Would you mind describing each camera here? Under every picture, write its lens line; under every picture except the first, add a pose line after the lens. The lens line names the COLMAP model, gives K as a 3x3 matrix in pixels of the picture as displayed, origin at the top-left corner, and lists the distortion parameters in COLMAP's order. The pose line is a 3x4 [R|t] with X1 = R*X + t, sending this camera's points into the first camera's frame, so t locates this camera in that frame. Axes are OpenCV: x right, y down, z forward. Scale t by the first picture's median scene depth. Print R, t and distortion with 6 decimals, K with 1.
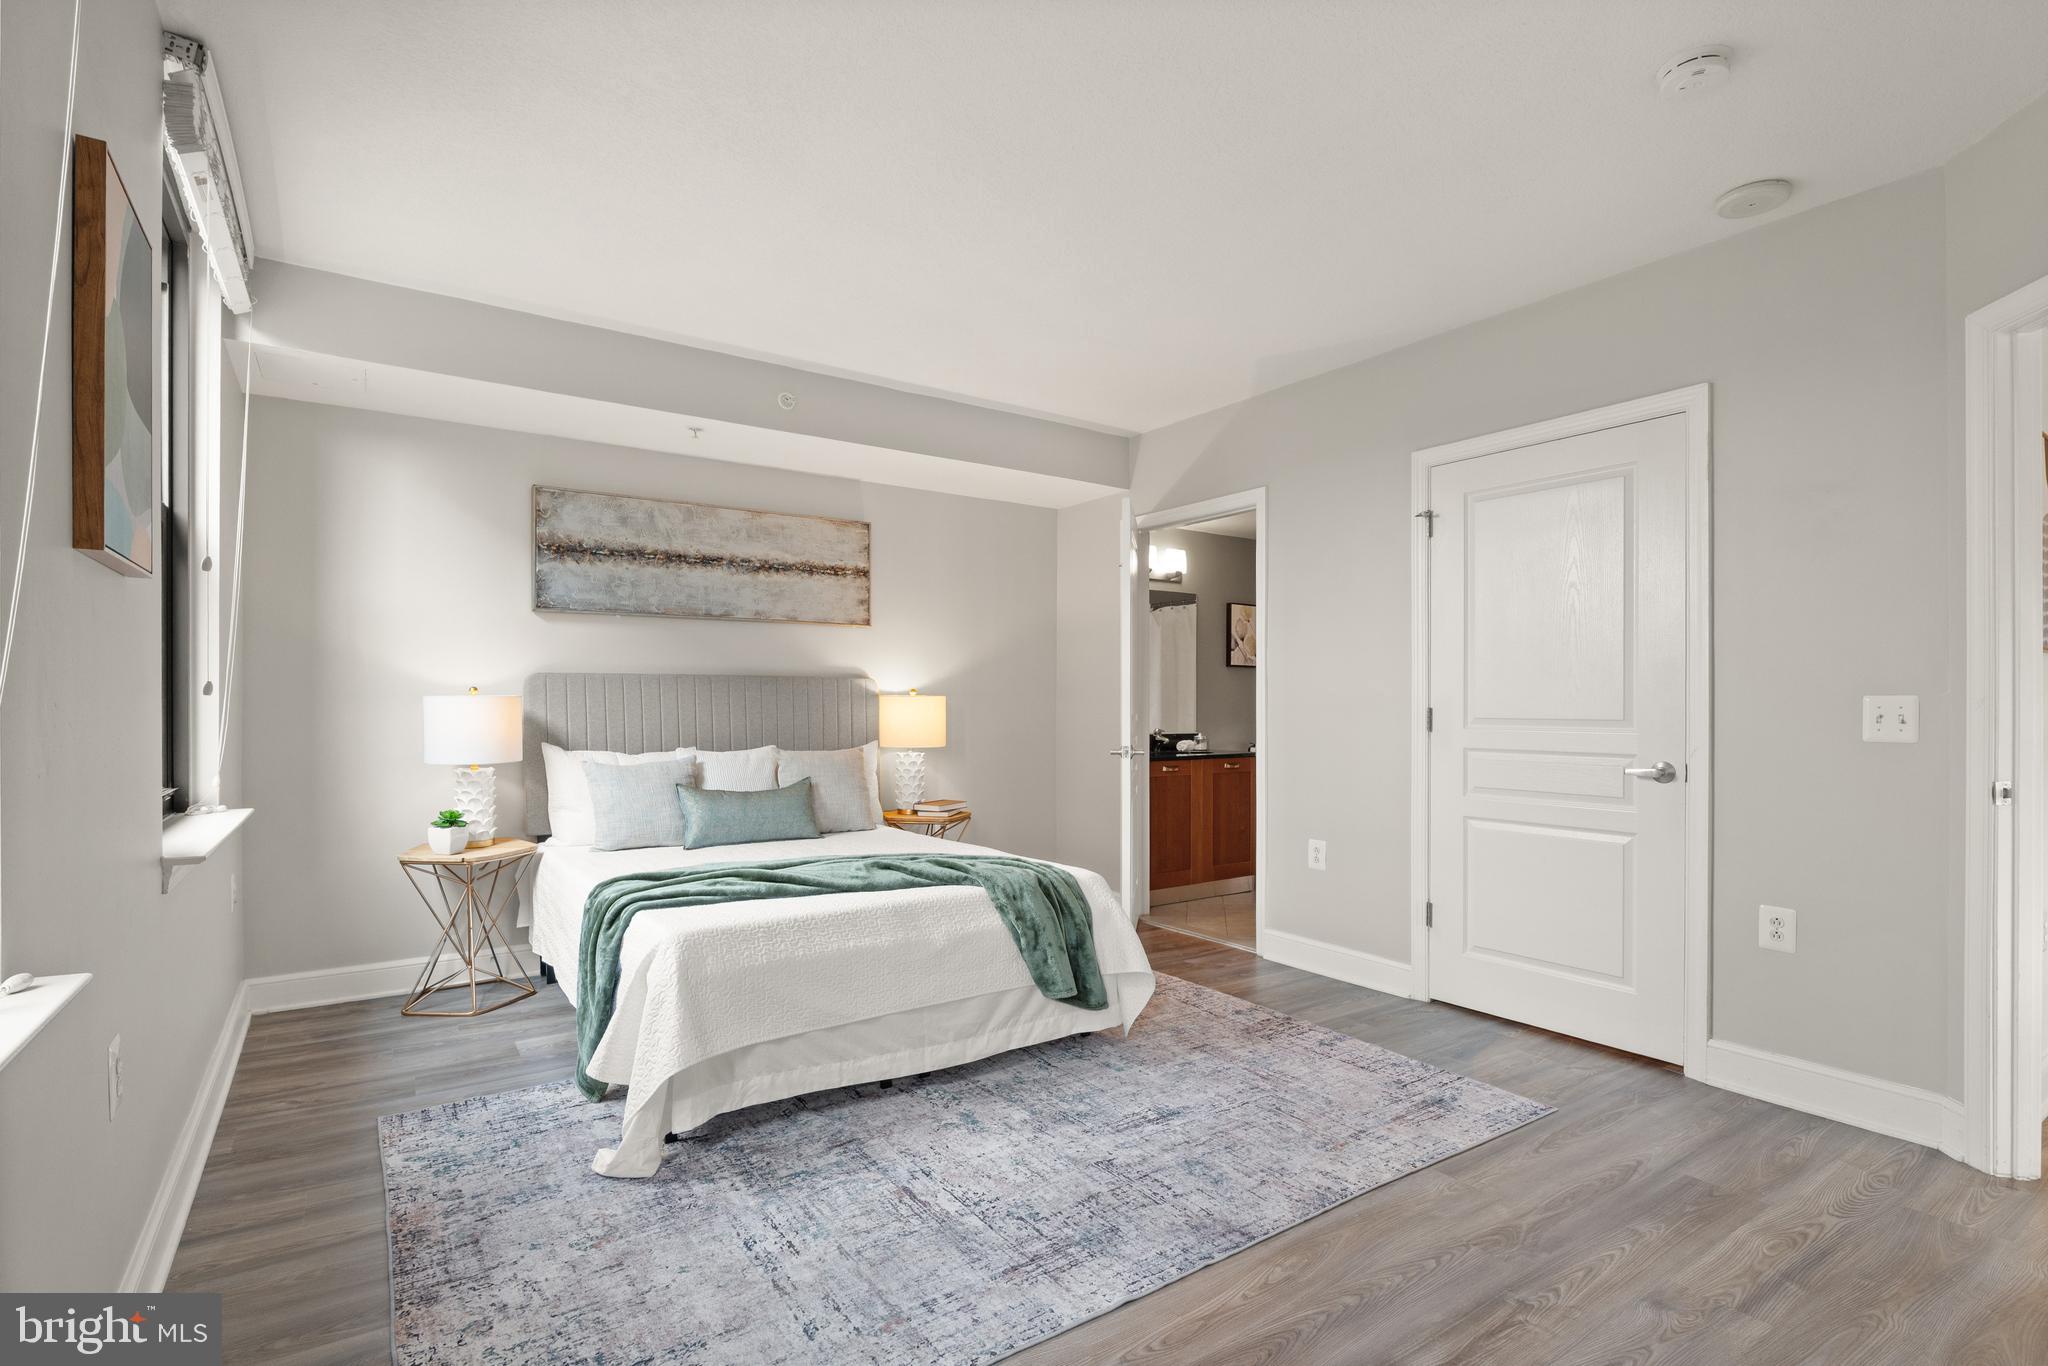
lens RADIAL K [[966.5, 0, 1026.3], [0, 966.5, 708.1], [0, 0, 1]] dist [-0.009495, 0.000075]
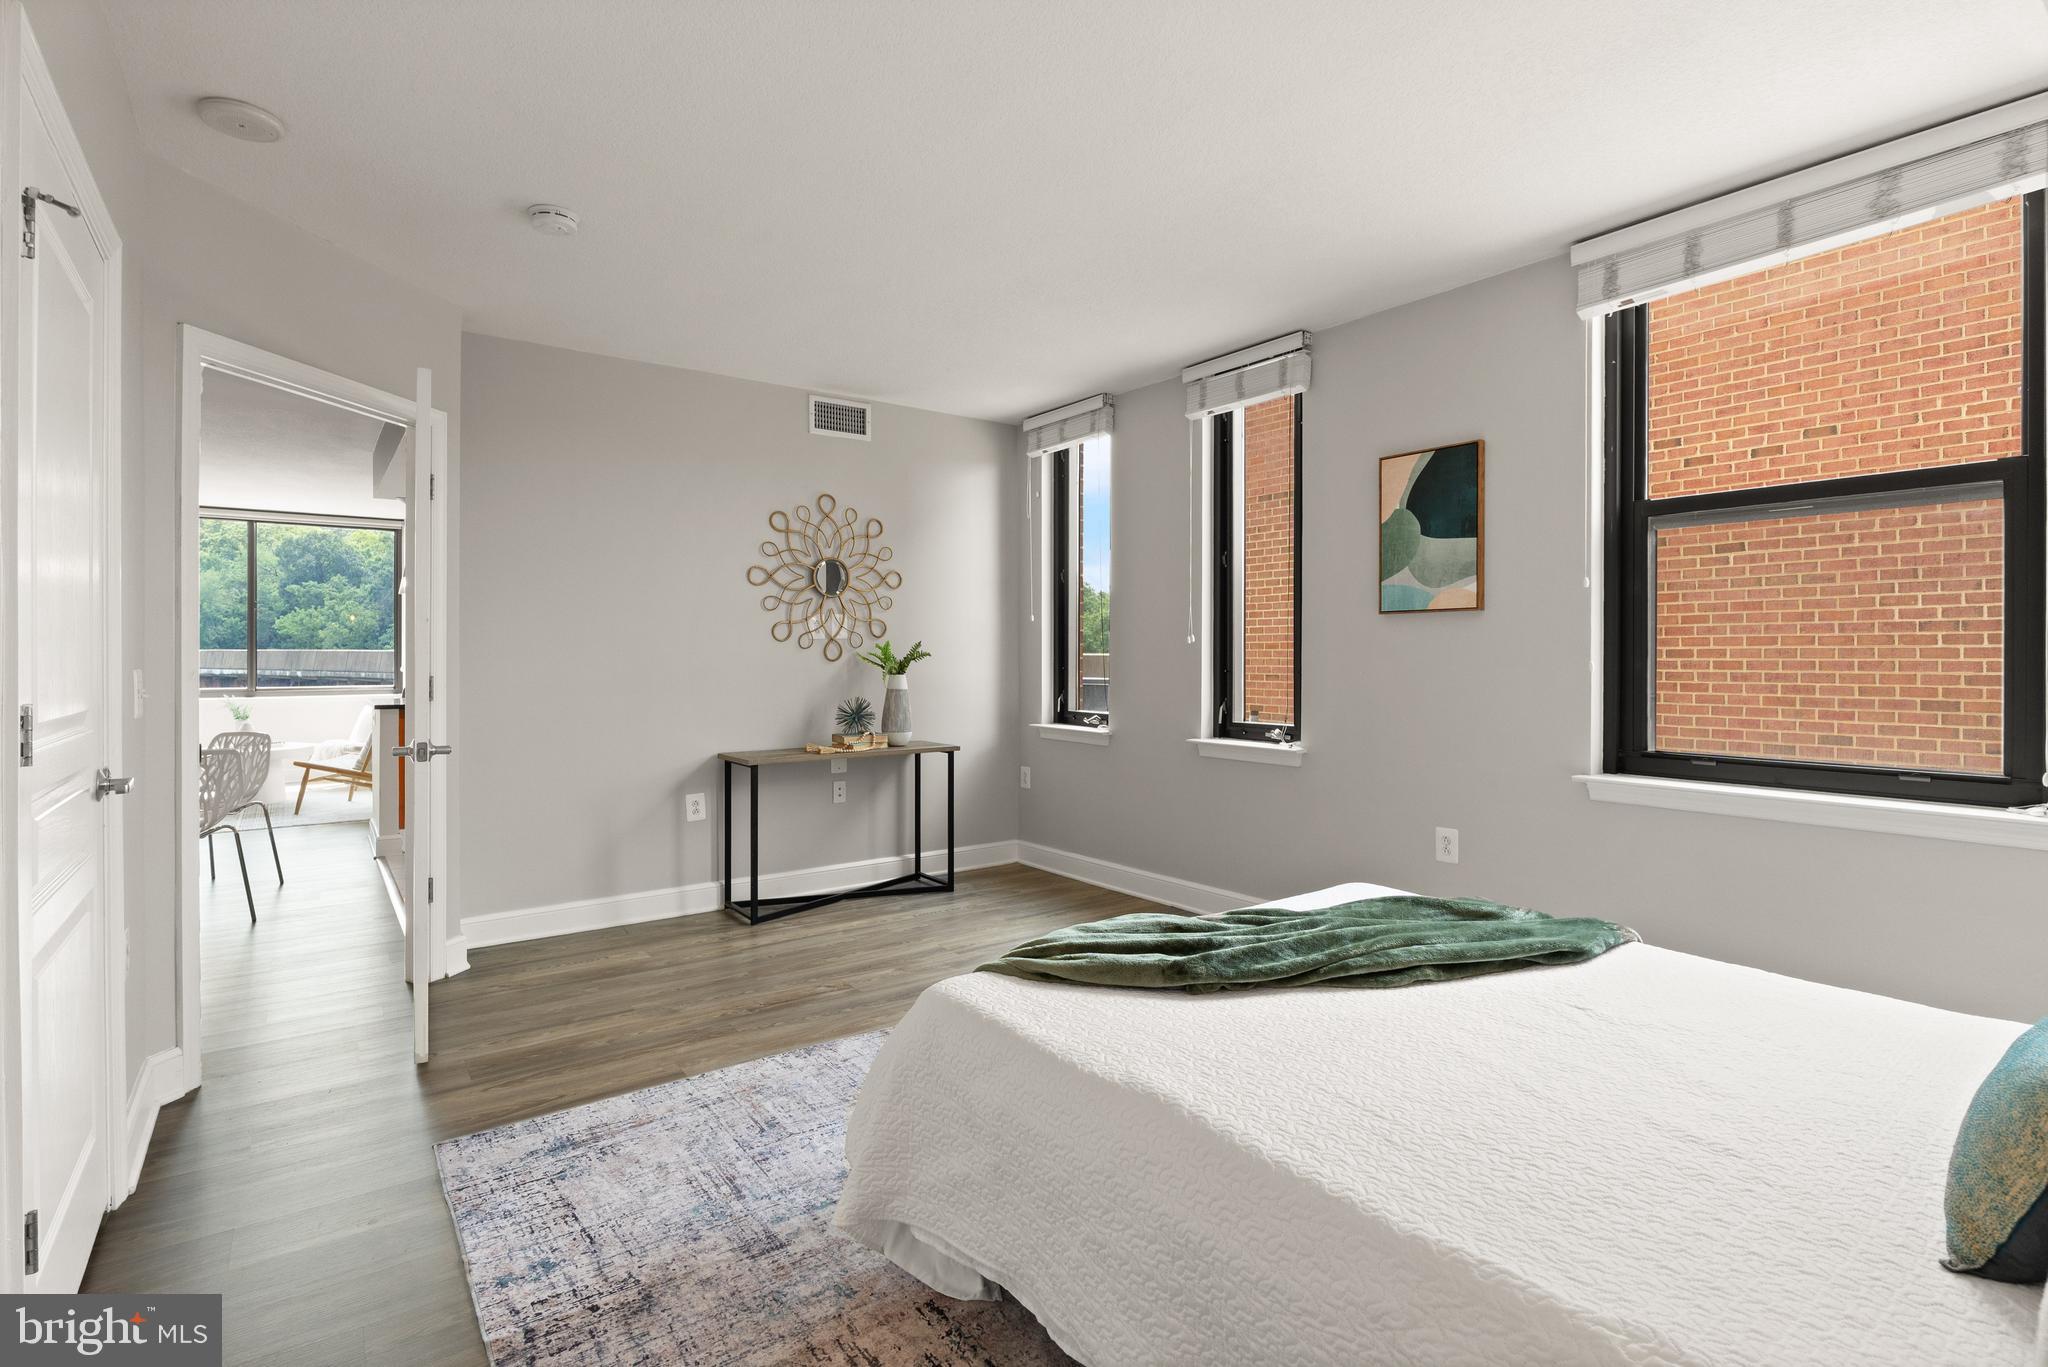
lens RADIAL K [[977.2, 0, 1027.9], [0, 977.2, 653.0], [0, 0, 1]] dist [-0.004642, -0.000570]
pose [[-0.999380, -0.002706, -0.035112, 0.032616], [-0.002726, 0.999996, 0.000512, -0.020687], [0.035110, 0.000608, -0.999383, 1.317978]]
